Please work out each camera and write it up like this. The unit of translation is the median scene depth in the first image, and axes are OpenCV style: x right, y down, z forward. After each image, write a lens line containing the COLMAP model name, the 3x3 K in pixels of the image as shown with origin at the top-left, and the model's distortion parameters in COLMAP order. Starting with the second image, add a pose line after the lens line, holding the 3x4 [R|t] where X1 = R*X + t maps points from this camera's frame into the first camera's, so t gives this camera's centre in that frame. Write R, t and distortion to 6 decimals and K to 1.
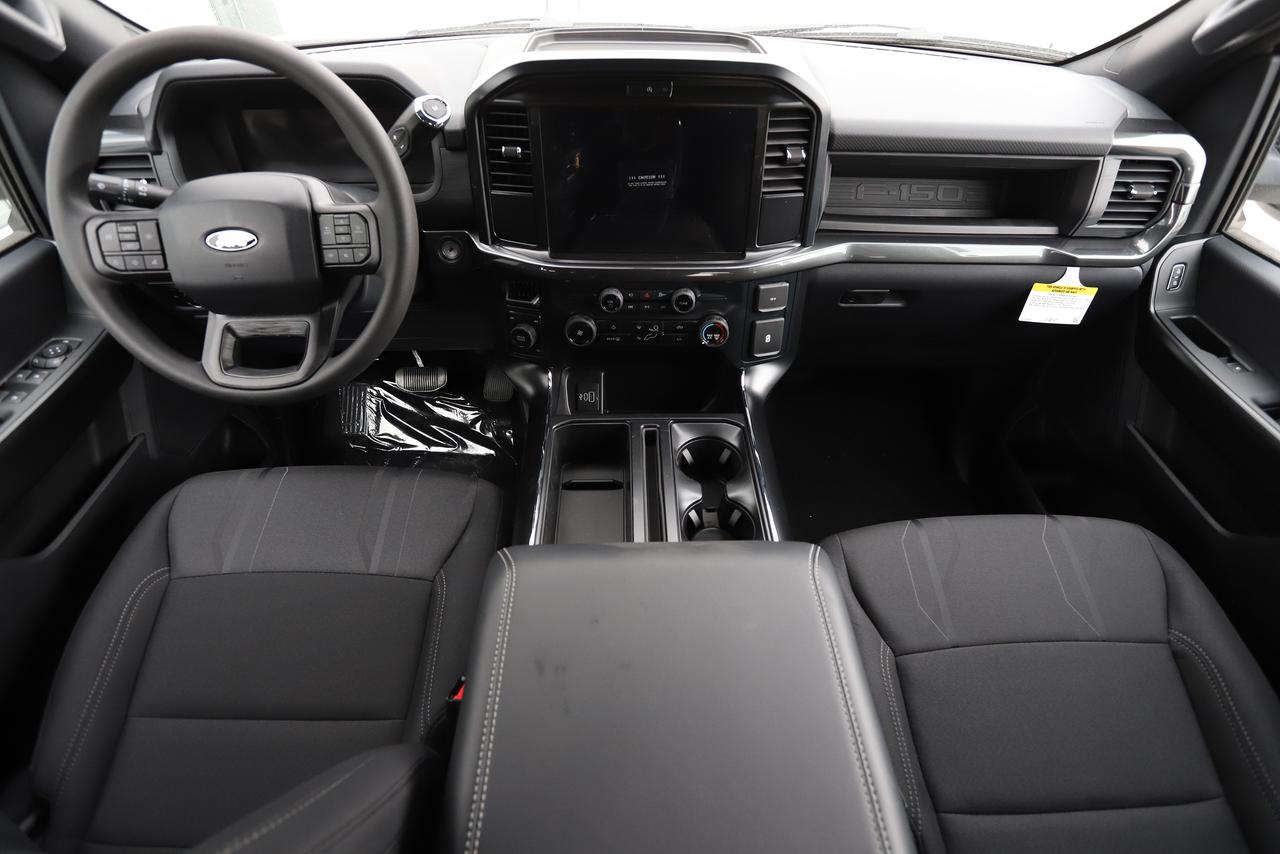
lens RADIAL K [[606.1, 0, 641.9], [0, 606.1, 373.0], [0, 0, 1]] dist [-0.043171, 0.000235]
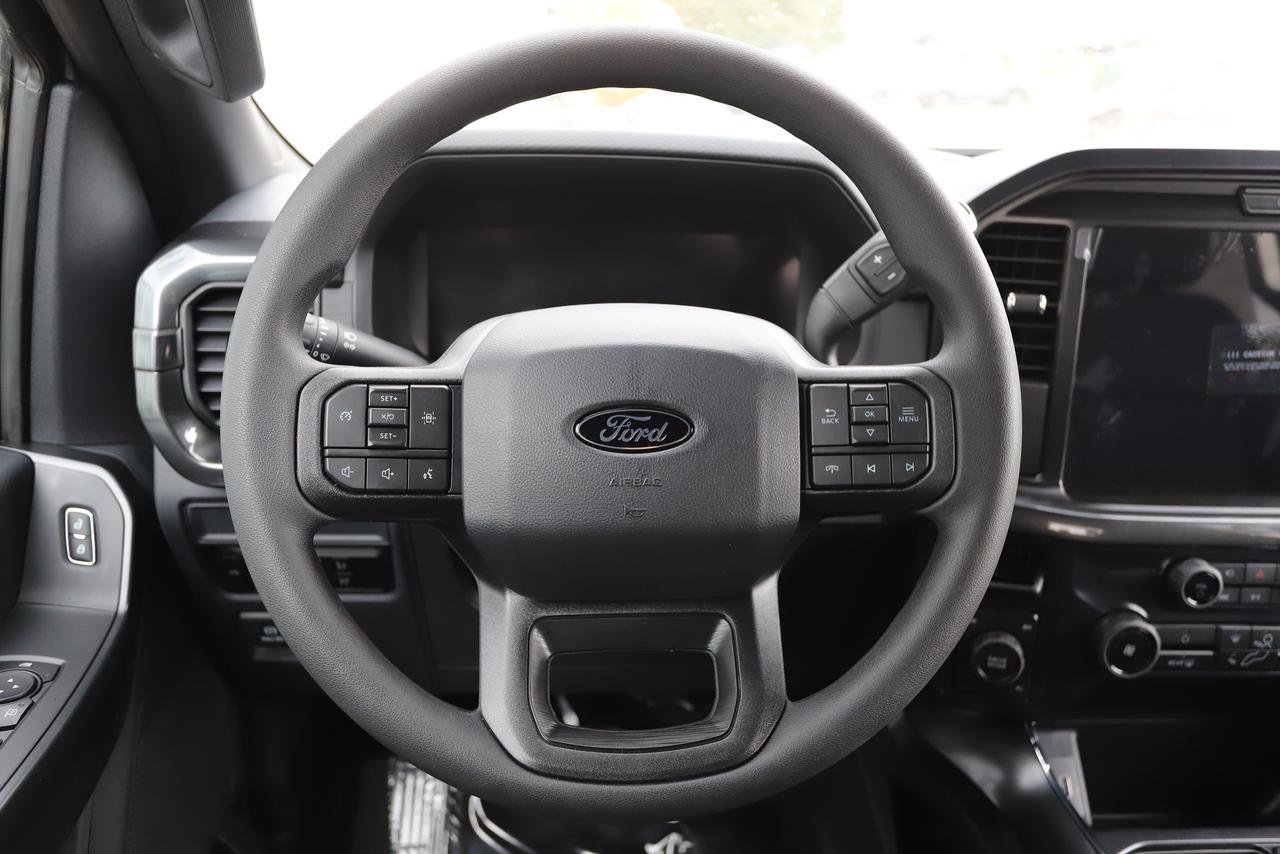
lens RADIAL K [[914.5, 0, 640.0], [0, 914.5, 427.0], [0, 0, 1]] dist [-0.016377, -0.000912]
pose [[0.998926, 0.009810, 0.045294, -0.586867], [0.005706, 0.943873, -0.330258, 0.005758], [-0.045991, 0.330162, 0.942803, 0.273506]]
